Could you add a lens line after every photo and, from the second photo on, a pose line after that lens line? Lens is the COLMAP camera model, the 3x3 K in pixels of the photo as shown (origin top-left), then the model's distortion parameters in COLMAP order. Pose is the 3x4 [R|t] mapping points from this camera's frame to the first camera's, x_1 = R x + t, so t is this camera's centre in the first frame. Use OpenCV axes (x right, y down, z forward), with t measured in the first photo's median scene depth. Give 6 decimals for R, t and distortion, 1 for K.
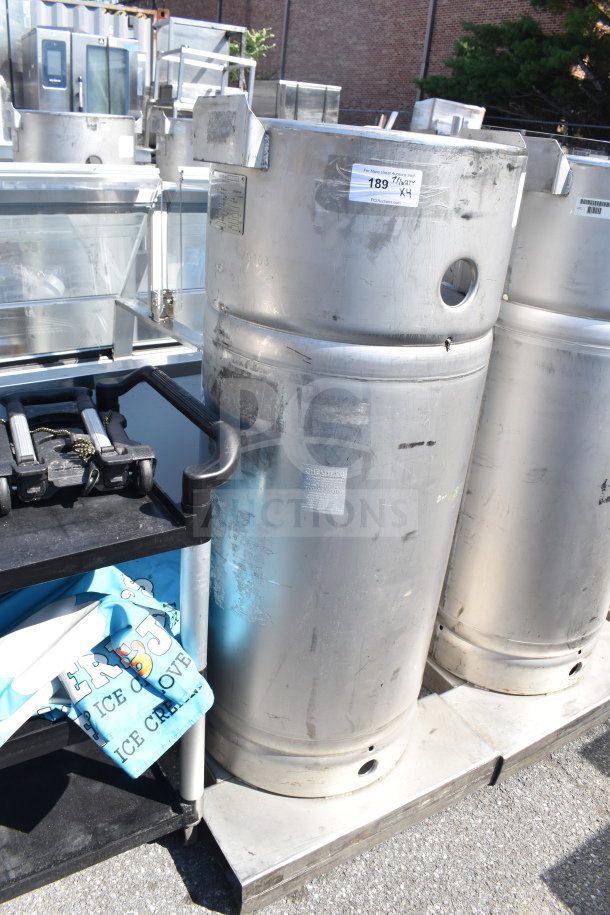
lens RADIAL K [[690.4, 0, 314.2], [0, 690.4, 453.3], [0, 0, 1]] dist [-0.099645, 0.017880]
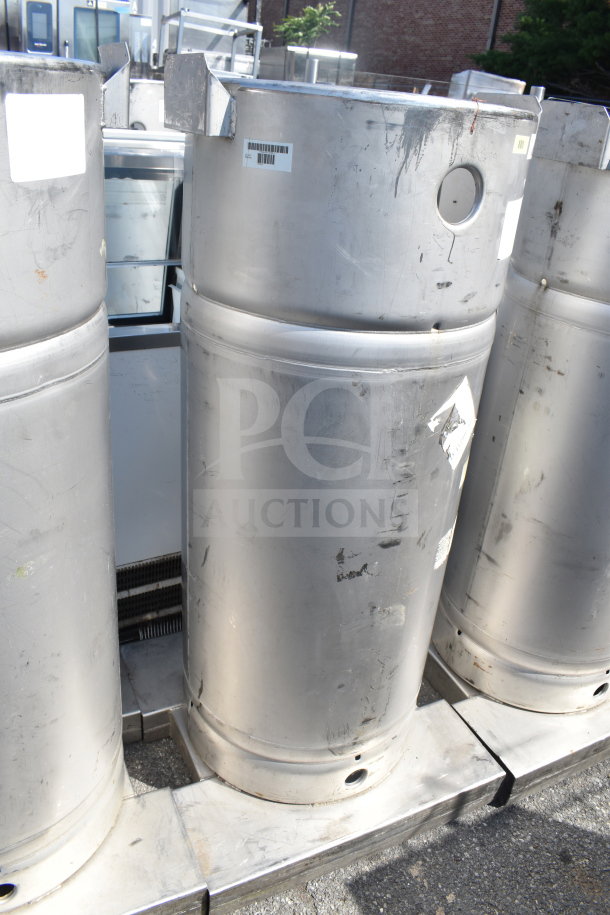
lens RADIAL K [[690.4, 0, 325.9], [0, 690.4, 457.4], [0, 0, 1]] dist [-0.099645, 0.017880]
pose [[0.995223, 0.055236, -0.080494, 0.448436], [-0.052815, 0.998095, 0.031901, -0.075840], [0.082102, -0.027497, 0.996245, 0.270383]]
